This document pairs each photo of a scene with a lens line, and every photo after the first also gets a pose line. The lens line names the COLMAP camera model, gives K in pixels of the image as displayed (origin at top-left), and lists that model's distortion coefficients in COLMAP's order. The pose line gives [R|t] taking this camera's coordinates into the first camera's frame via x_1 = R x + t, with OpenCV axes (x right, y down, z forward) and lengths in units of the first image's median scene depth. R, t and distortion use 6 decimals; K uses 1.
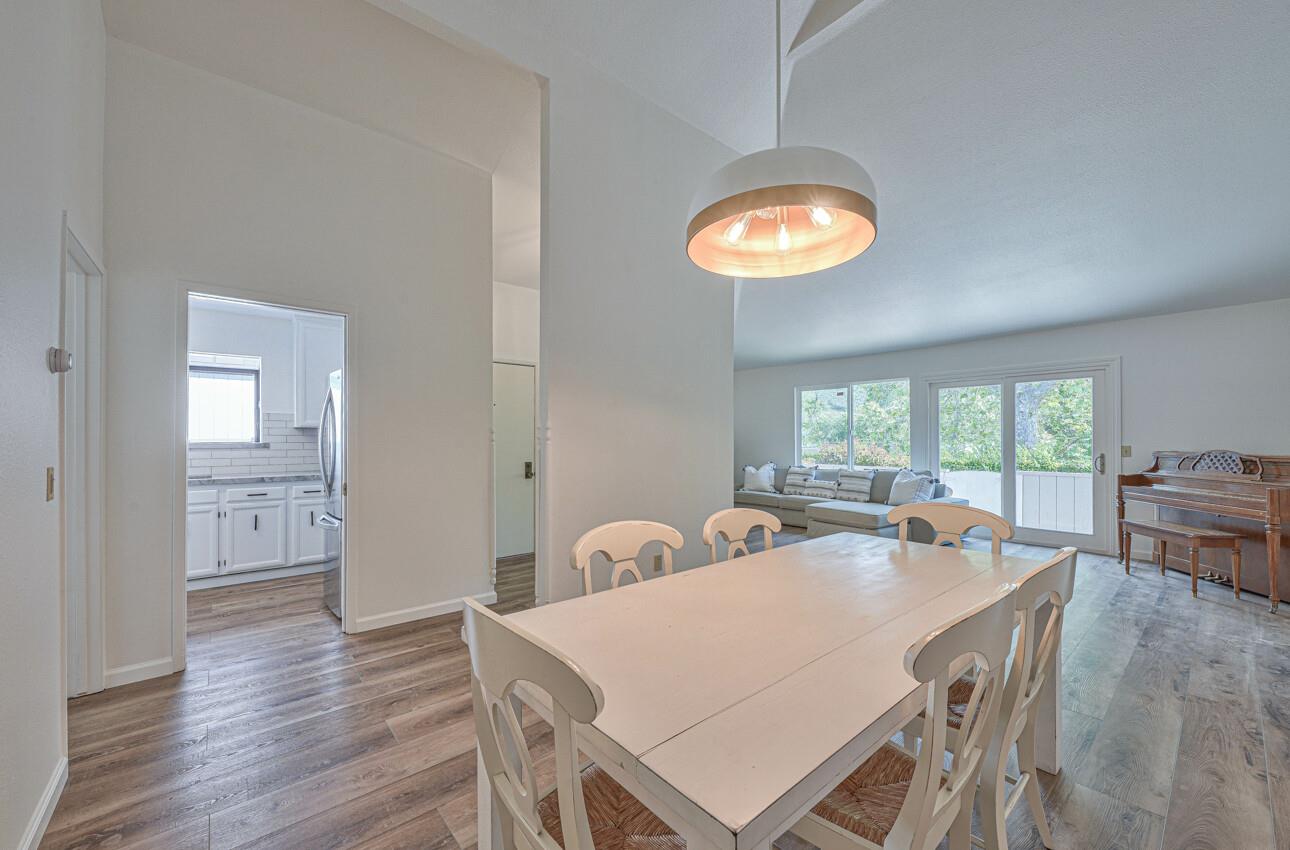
lens RADIAL K [[501.0, 0, 637.2], [0, 501.0, 435.9], [0, 0, 1]] dist [0.001720, -0.000012]
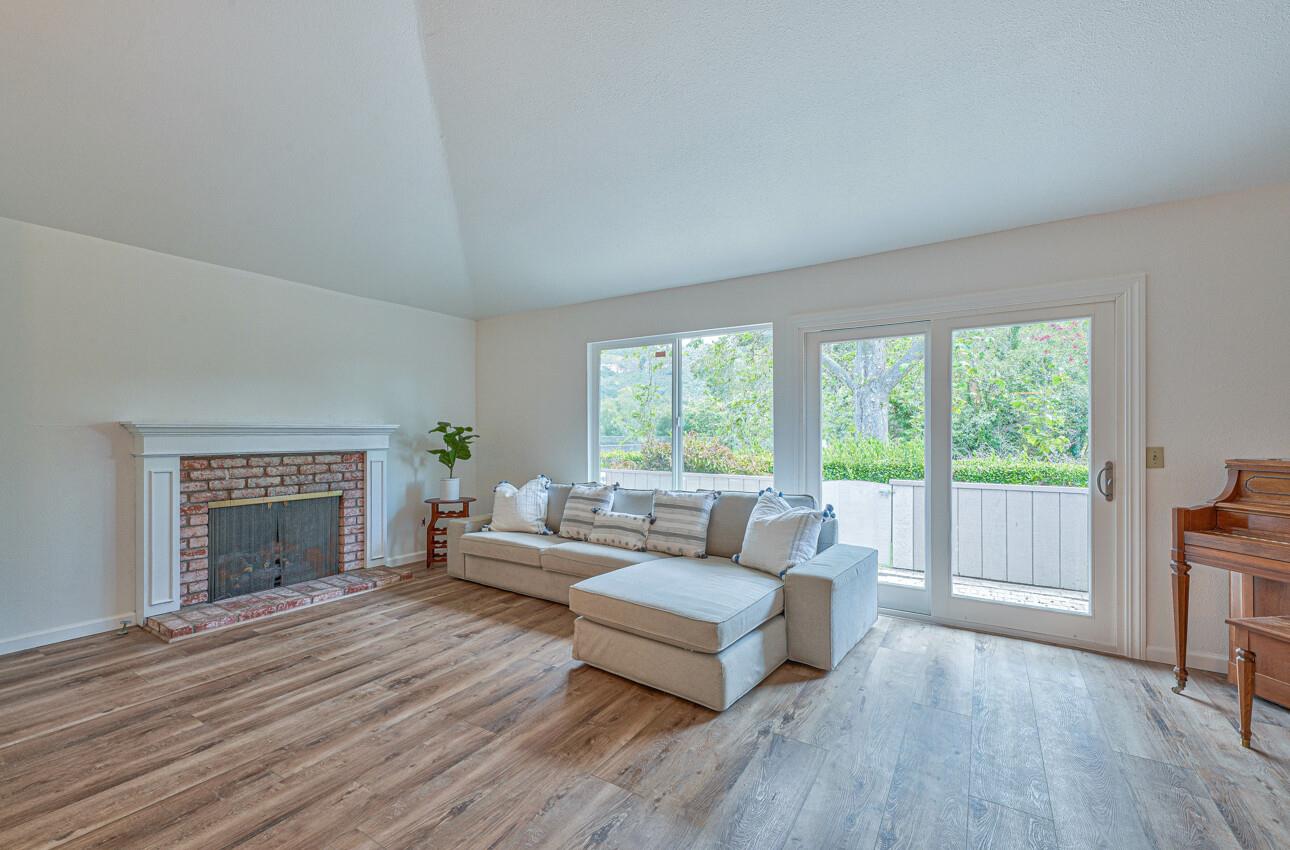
lens RADIAL K [[545.3, 0, 645.8], [0, 545.3, 429.8], [0, 0, 1]] dist [0.013188, -0.000058]
pose [[0.951036, 0.002980, 0.309067, 0.222566], [-0.003023, 0.999995, -0.000339, 0.002451], [-0.309067, -0.000612, 0.951040, 0.466858]]
